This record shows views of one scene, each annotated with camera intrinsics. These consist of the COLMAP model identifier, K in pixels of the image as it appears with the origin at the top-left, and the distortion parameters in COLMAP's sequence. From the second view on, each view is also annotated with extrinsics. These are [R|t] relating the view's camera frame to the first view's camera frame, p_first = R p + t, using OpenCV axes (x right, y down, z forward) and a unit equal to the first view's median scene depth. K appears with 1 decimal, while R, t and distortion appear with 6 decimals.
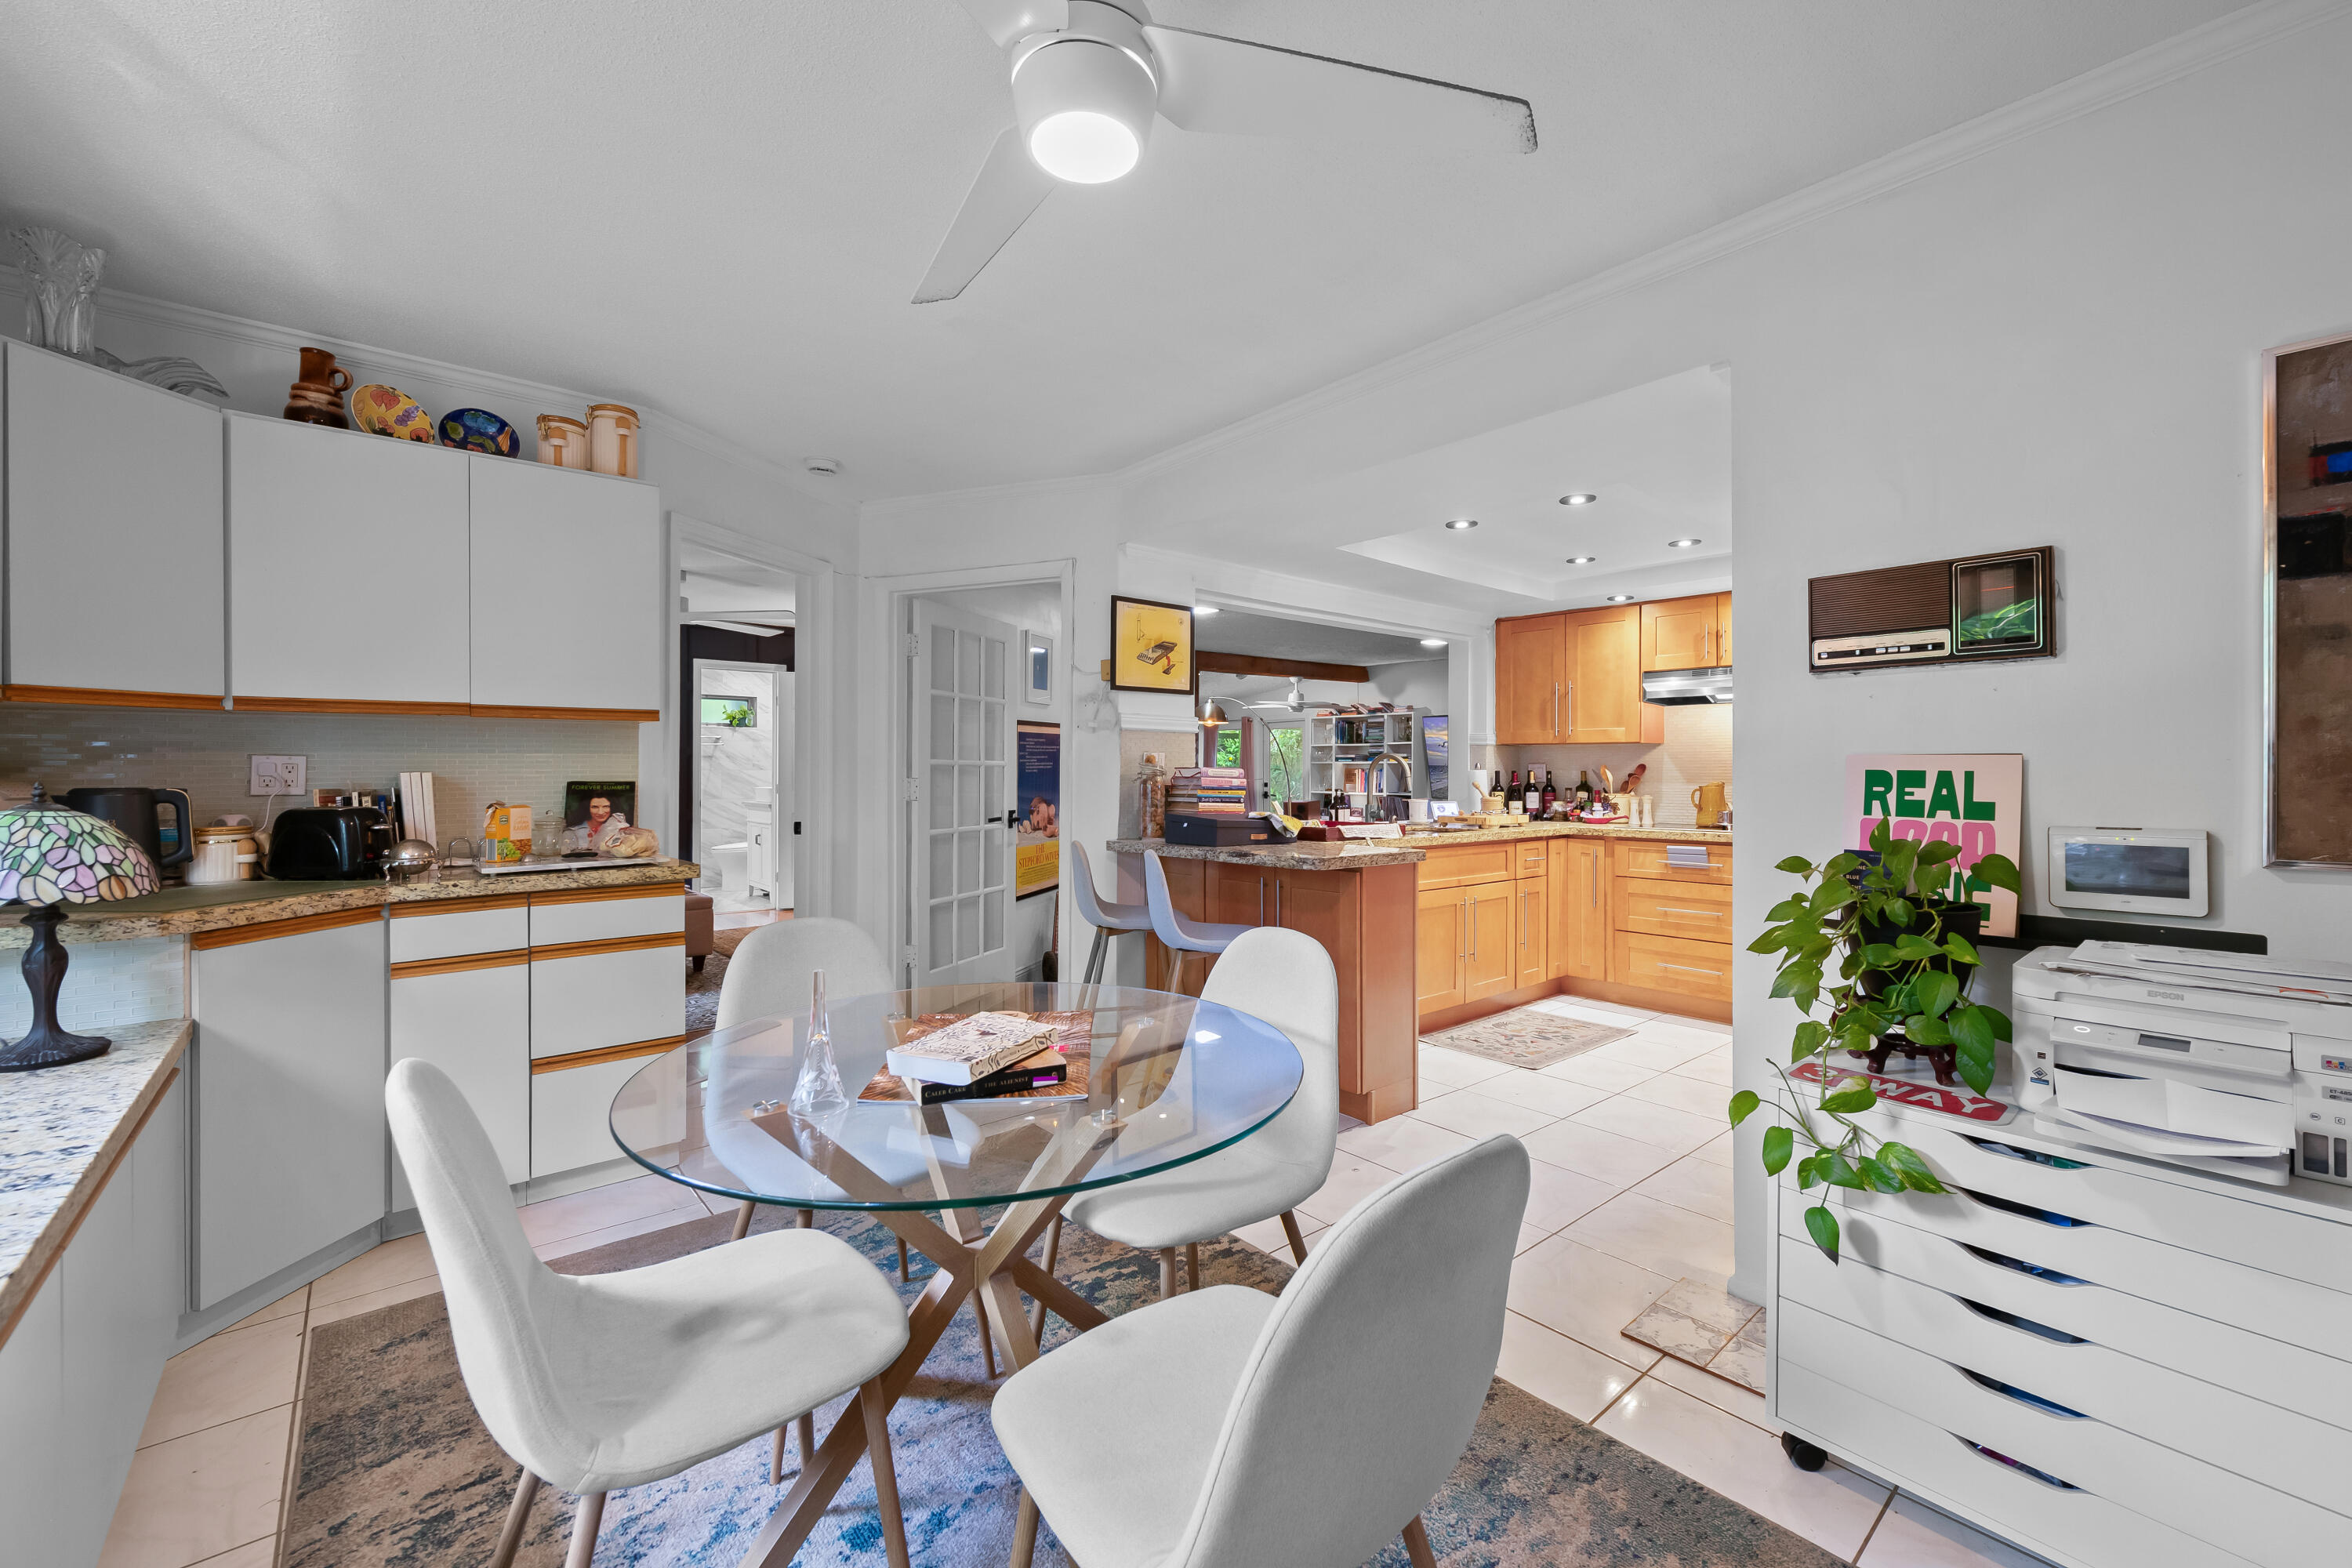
lens RADIAL K [[935.4, 0, 1181.8], [0, 935.4, 772.1], [0, 0, 1]] dist [0.004729, -0.003887]
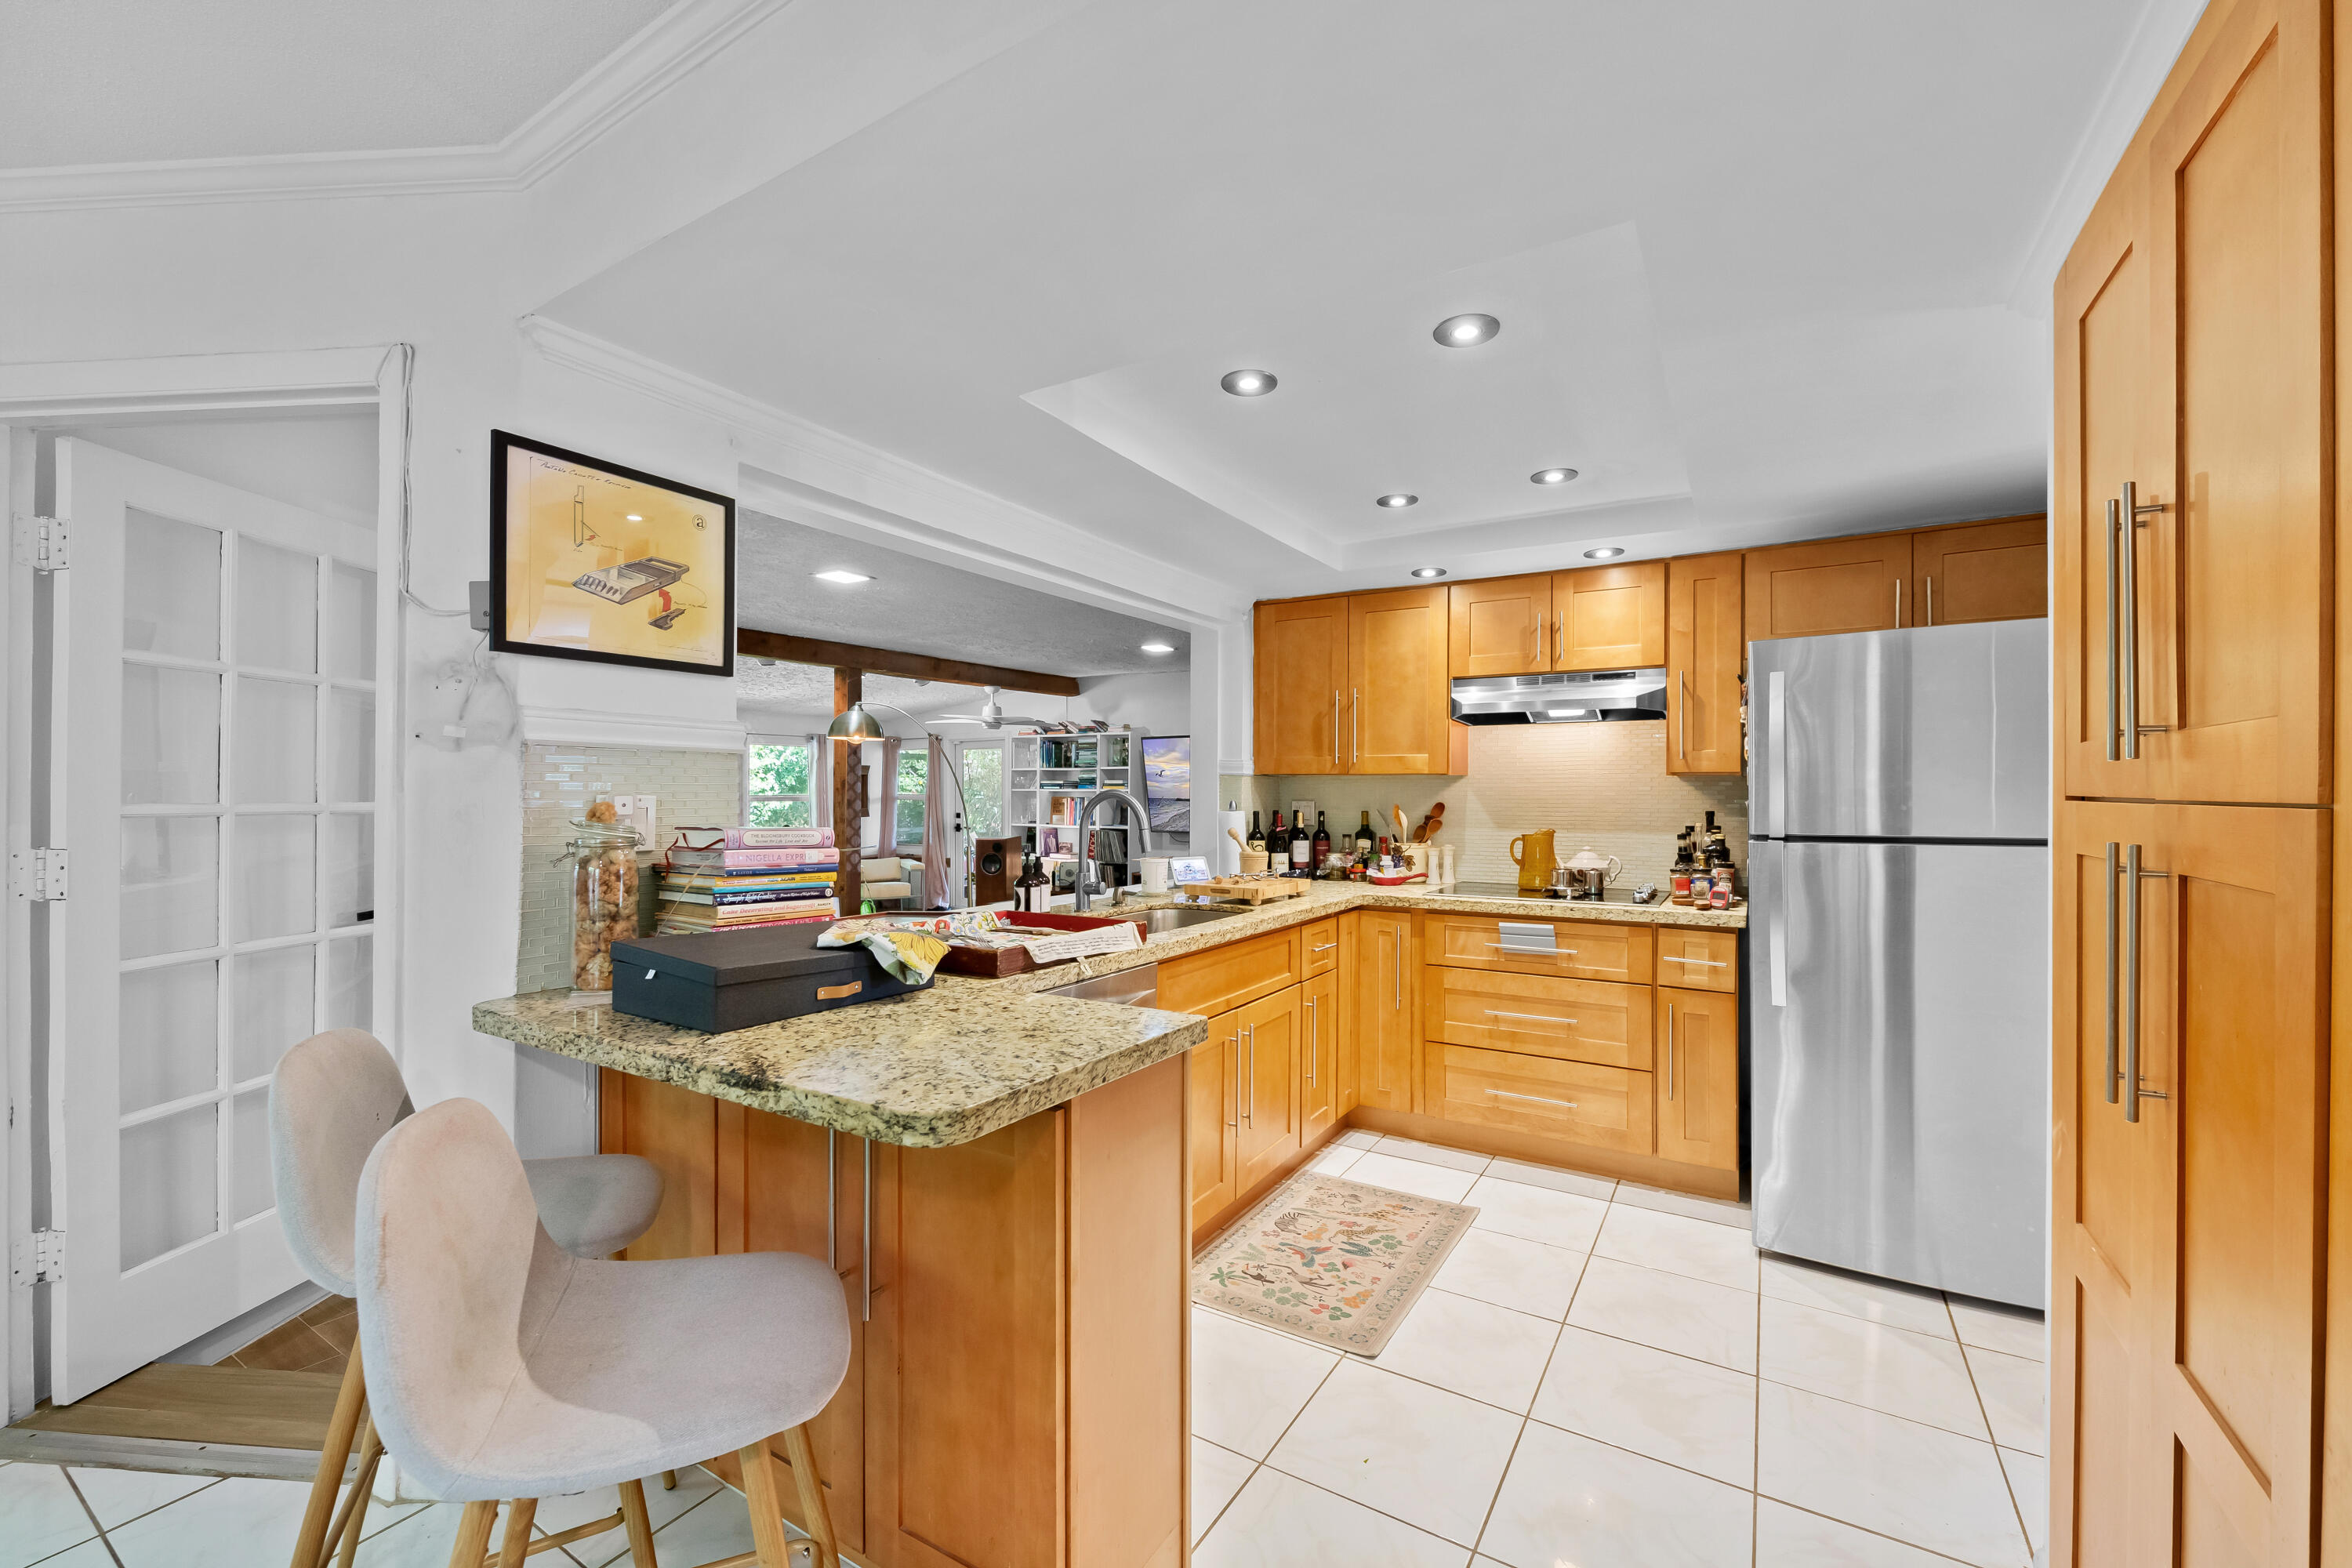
lens RADIAL K [[935.4, 0, 1186.3], [0, 935.4, 794.2], [0, 0, 1]] dist [0.004729, -0.003887]
pose [[0.951594, 0.000028, 0.307358, 0.069594], [-0.000215, 1.000000, 0.000575, -0.016393], [-0.307357, -0.000613, 0.951594, 0.358621]]
